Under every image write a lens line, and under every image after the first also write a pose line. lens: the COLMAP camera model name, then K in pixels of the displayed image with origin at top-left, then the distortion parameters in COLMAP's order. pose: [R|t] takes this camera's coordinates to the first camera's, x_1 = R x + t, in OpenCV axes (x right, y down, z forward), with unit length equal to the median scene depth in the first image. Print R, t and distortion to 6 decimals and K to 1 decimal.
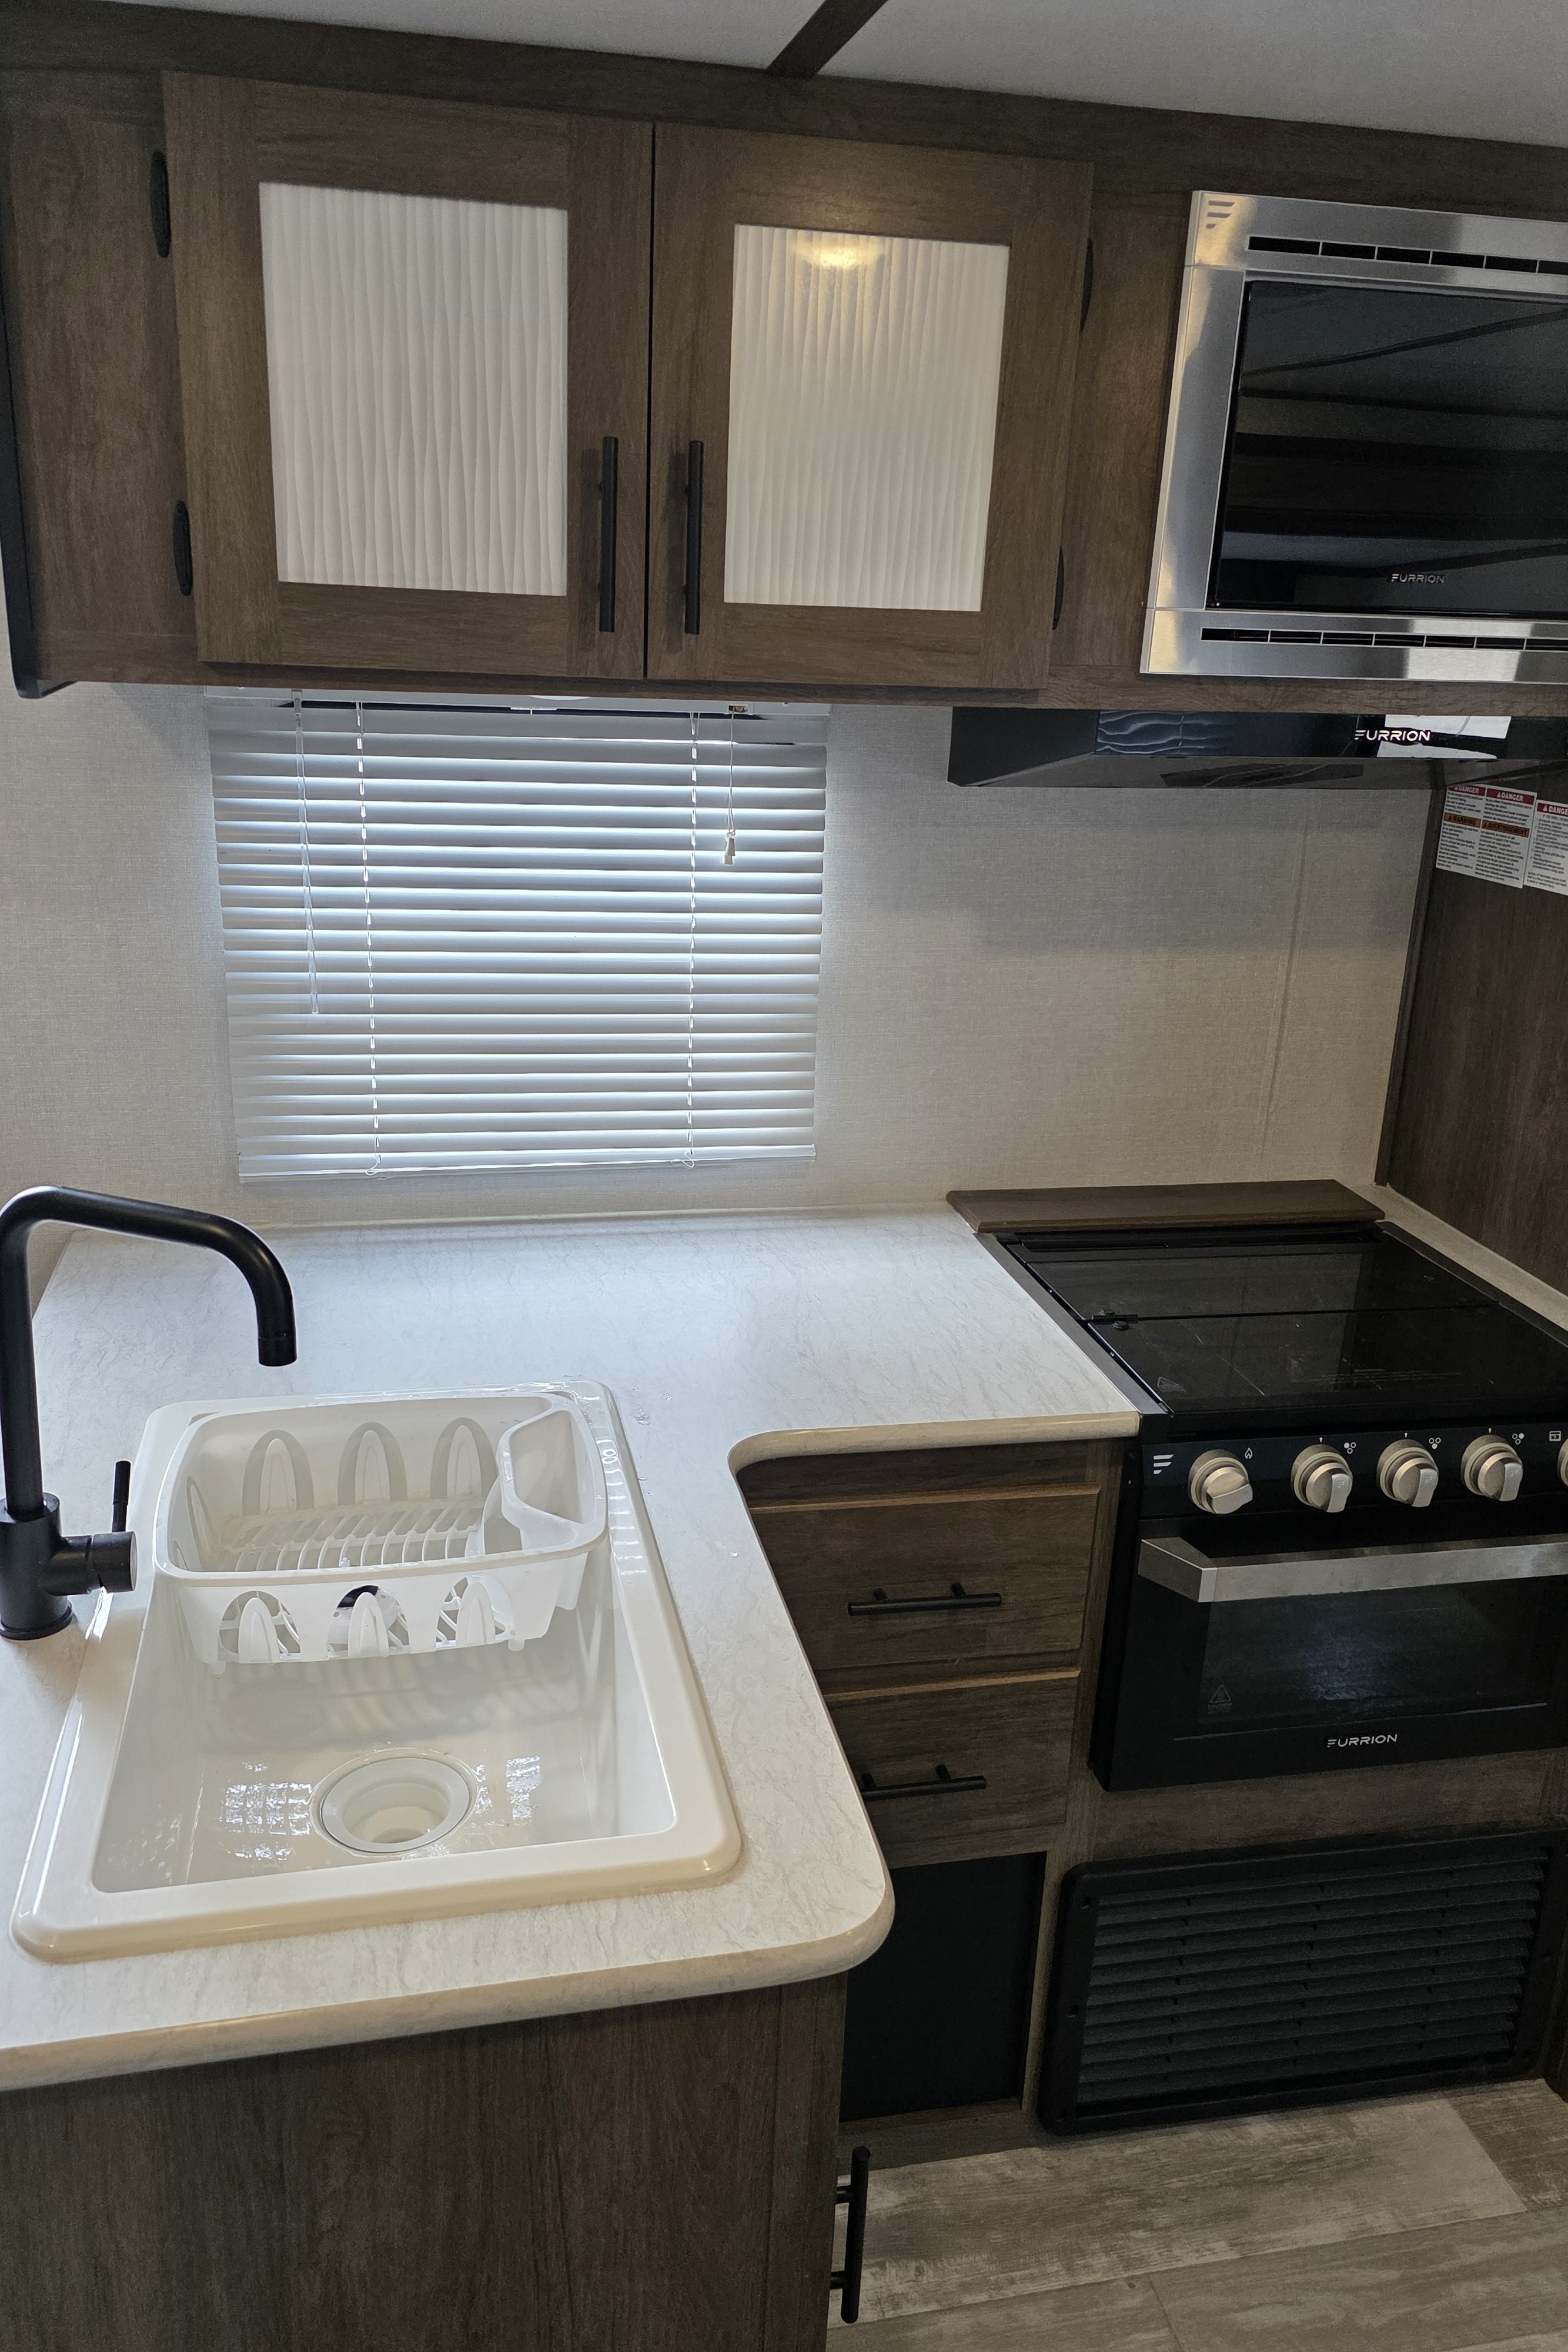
lens RADIAL K [[1802.2, 0, 784.0], [0, 1802.2, 1176.0], [0, 0, 1]] dist [0.055266, -0.053000]
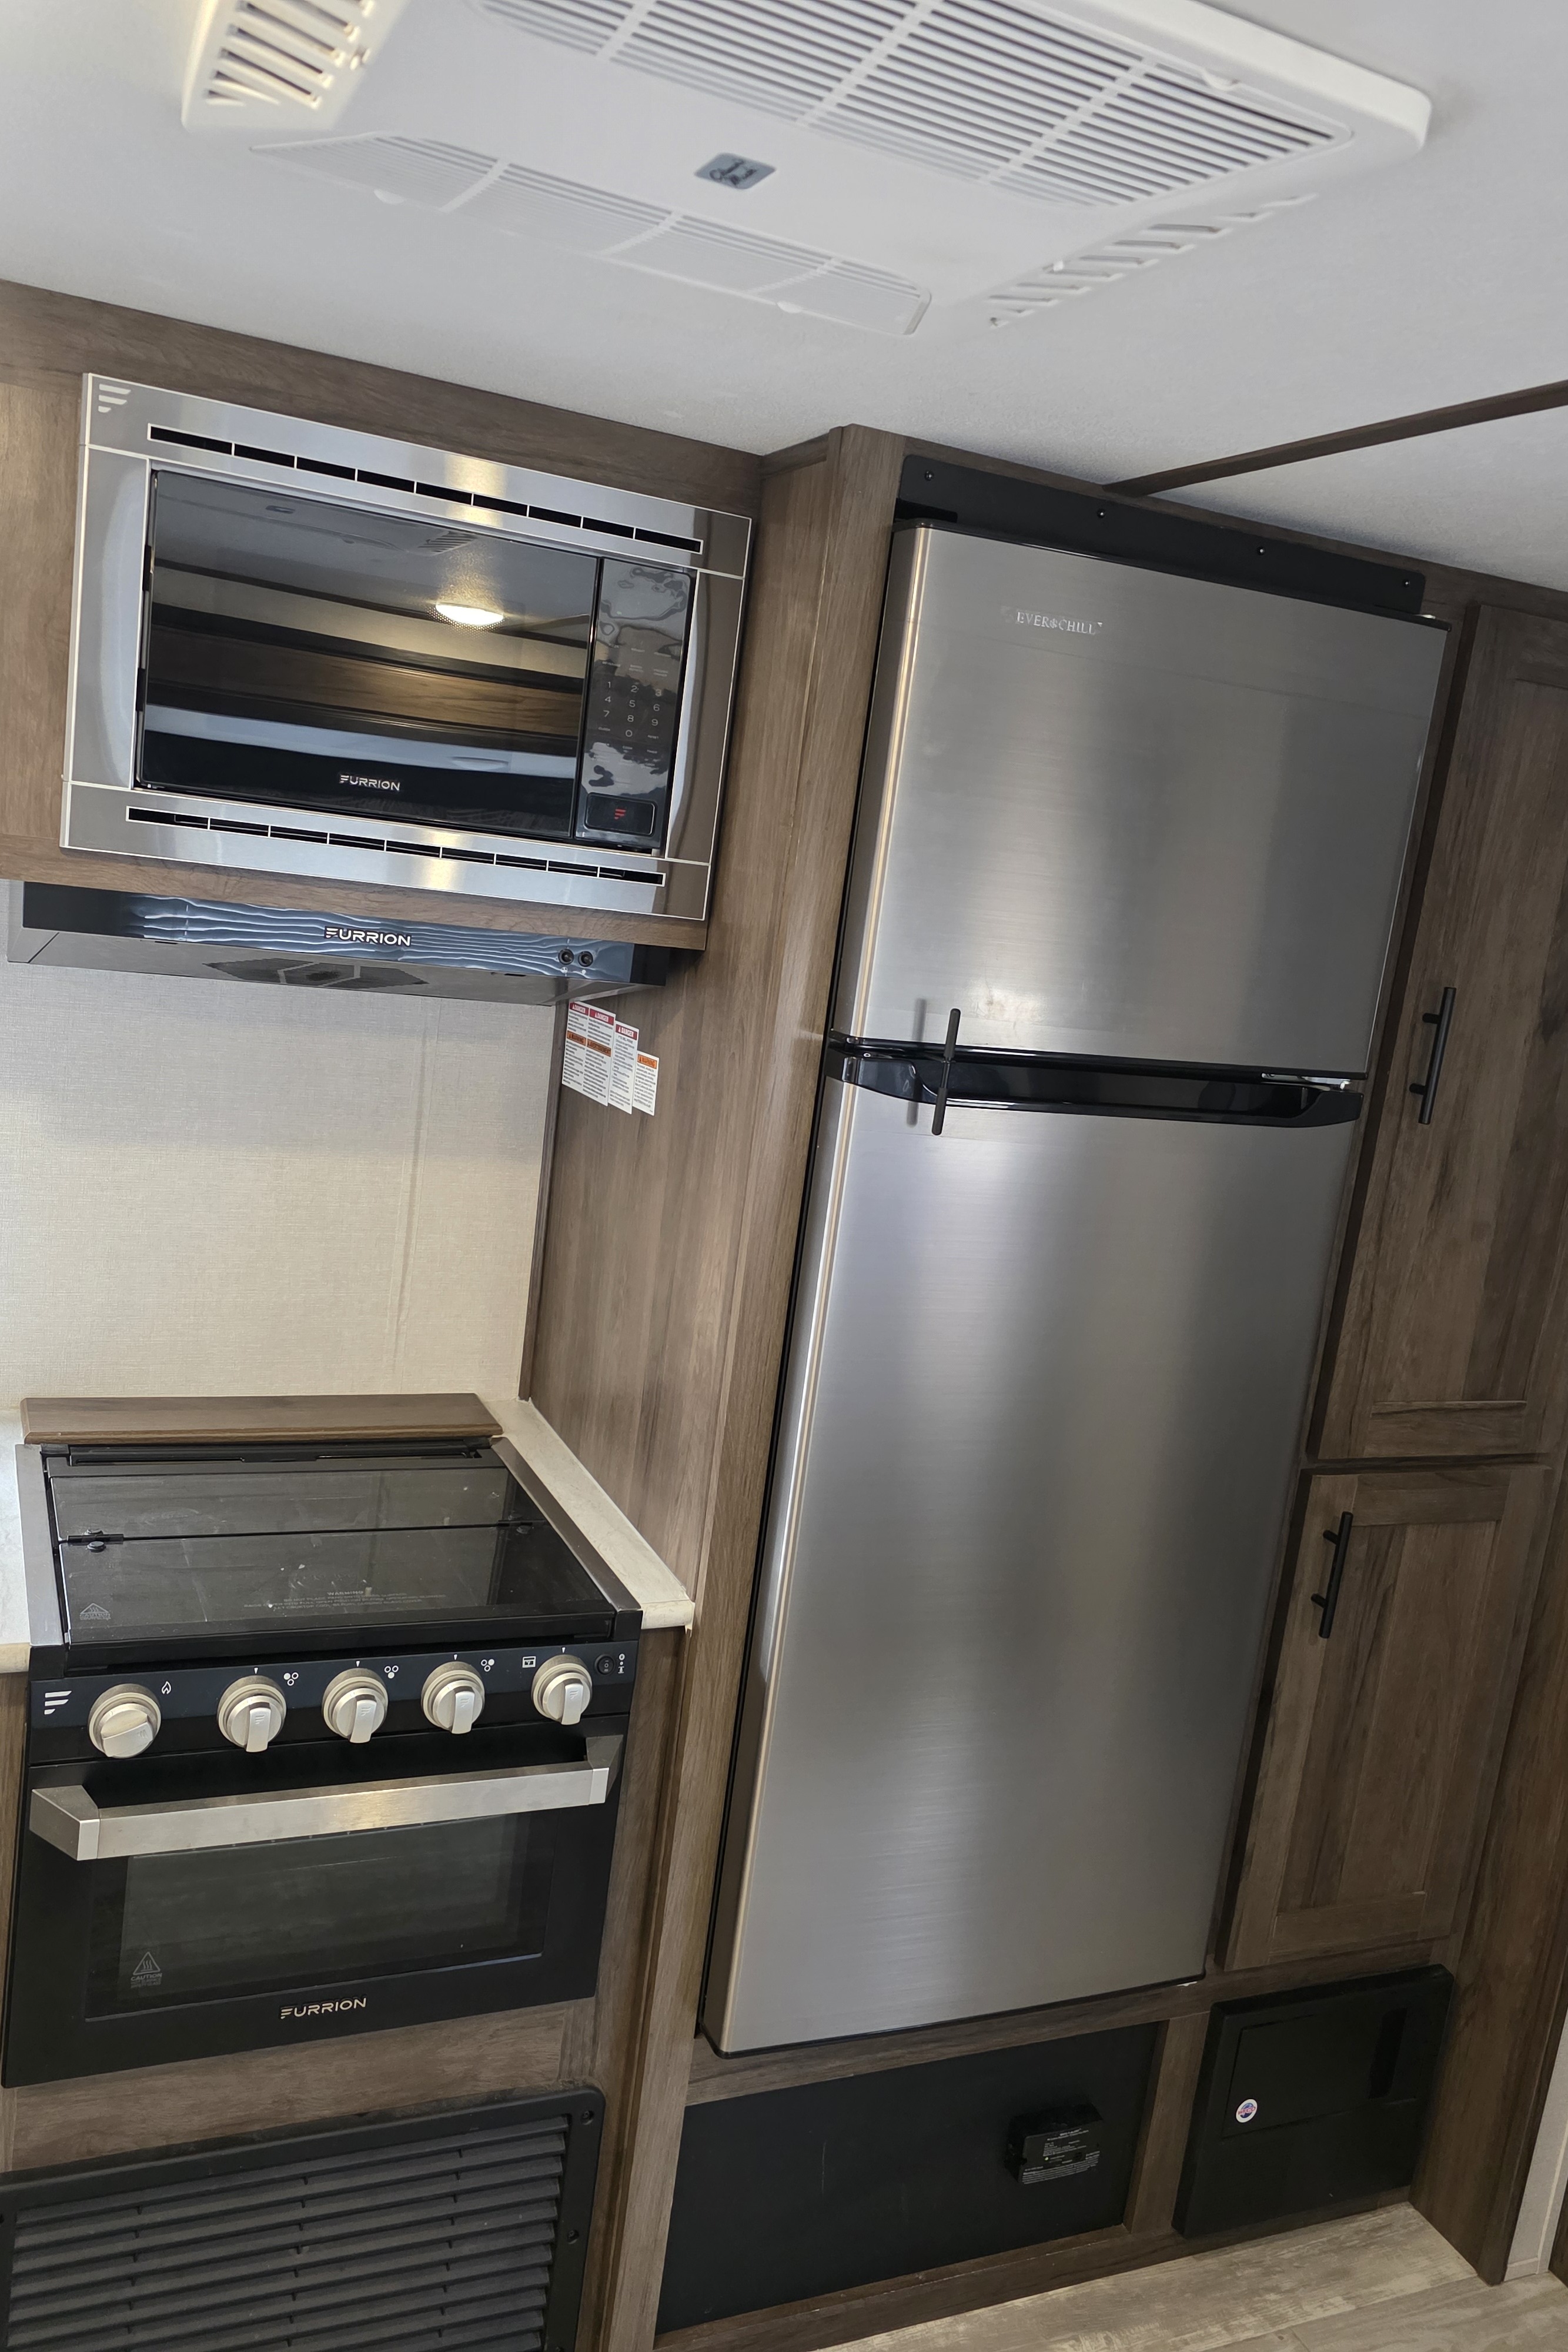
lens RADIAL K [[1787.0, 0, 784.0], [0, 1787.0, 1176.0], [0, 0, 1]] dist [0.086108, -0.103071]
pose [[0.976102, 0.047155, 0.212137, 0.309812], [-0.020689, 0.991904, -0.125291, 0.004410], [-0.216328, 0.117908, 0.969175, 0.013871]]
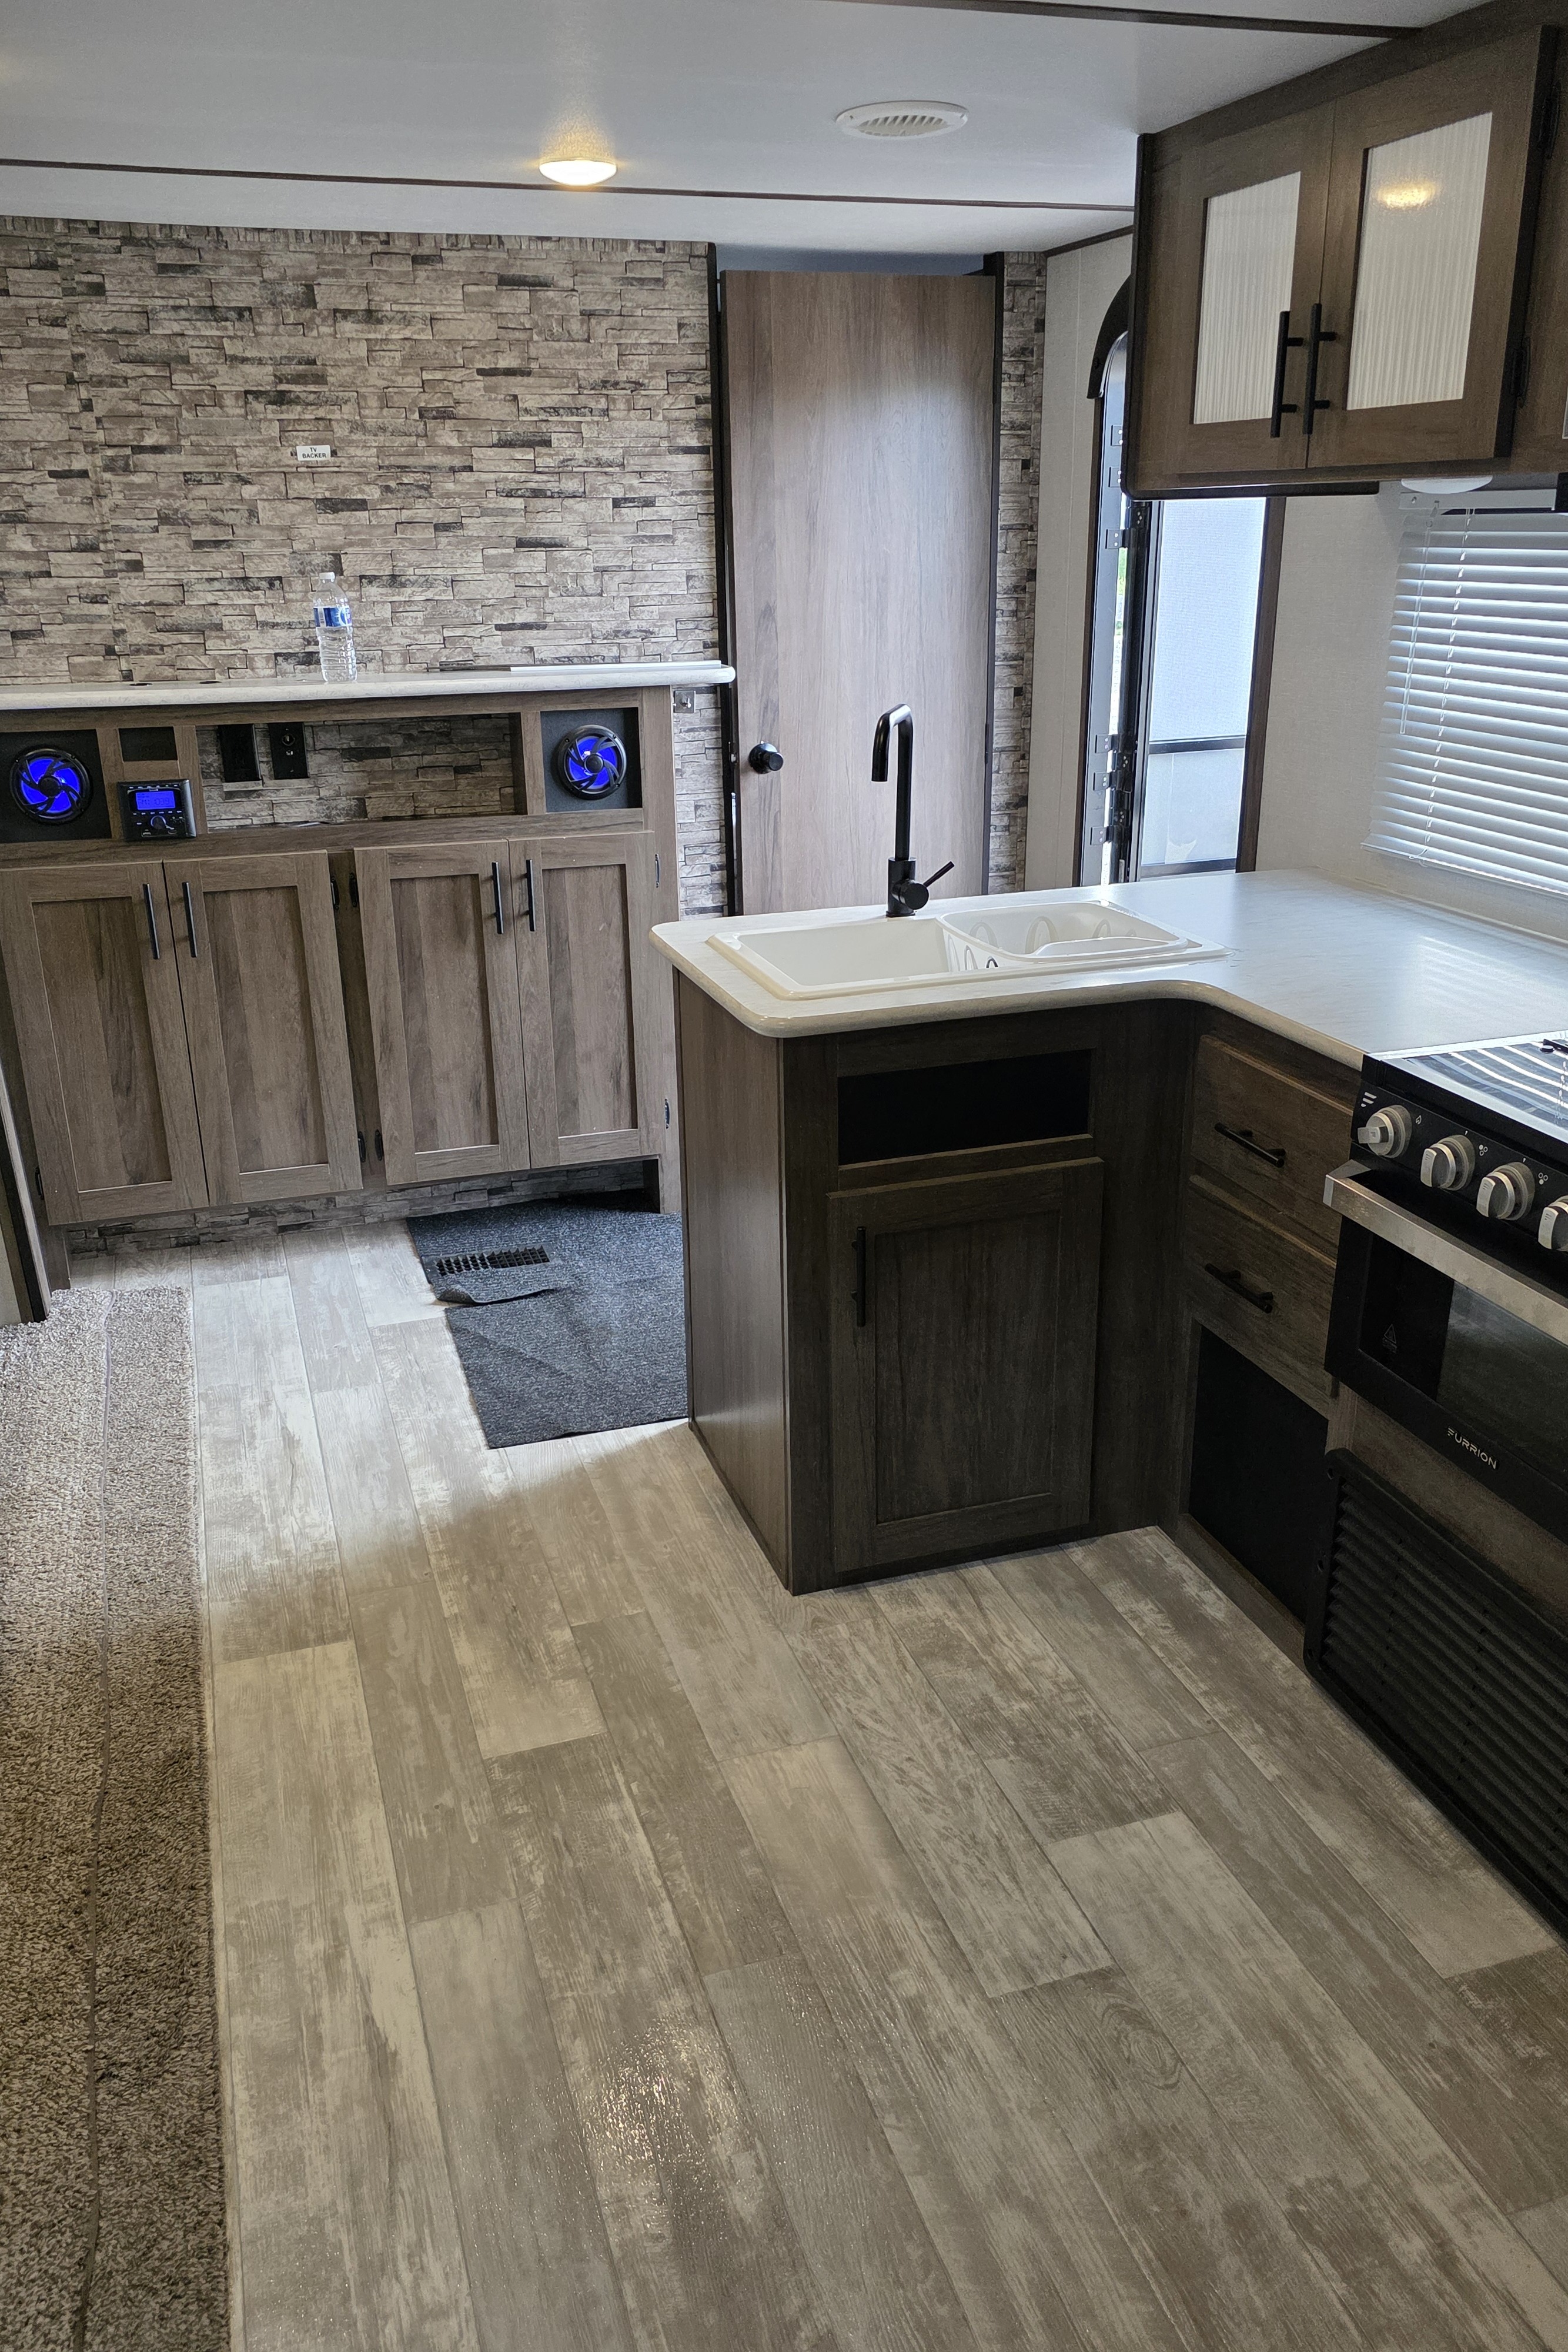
lens RADIAL K [[1802.2, 0, 784.0], [0, 1802.2, 1176.0], [0, 0, 1]] dist [0.055266, -0.053000]
pose [[0.105448, 0.304850, -0.946545, 1.168882], [-0.292900, 0.919147, 0.263397, -0.002247], [0.950311, 0.249468, 0.186213, 0.347349]]
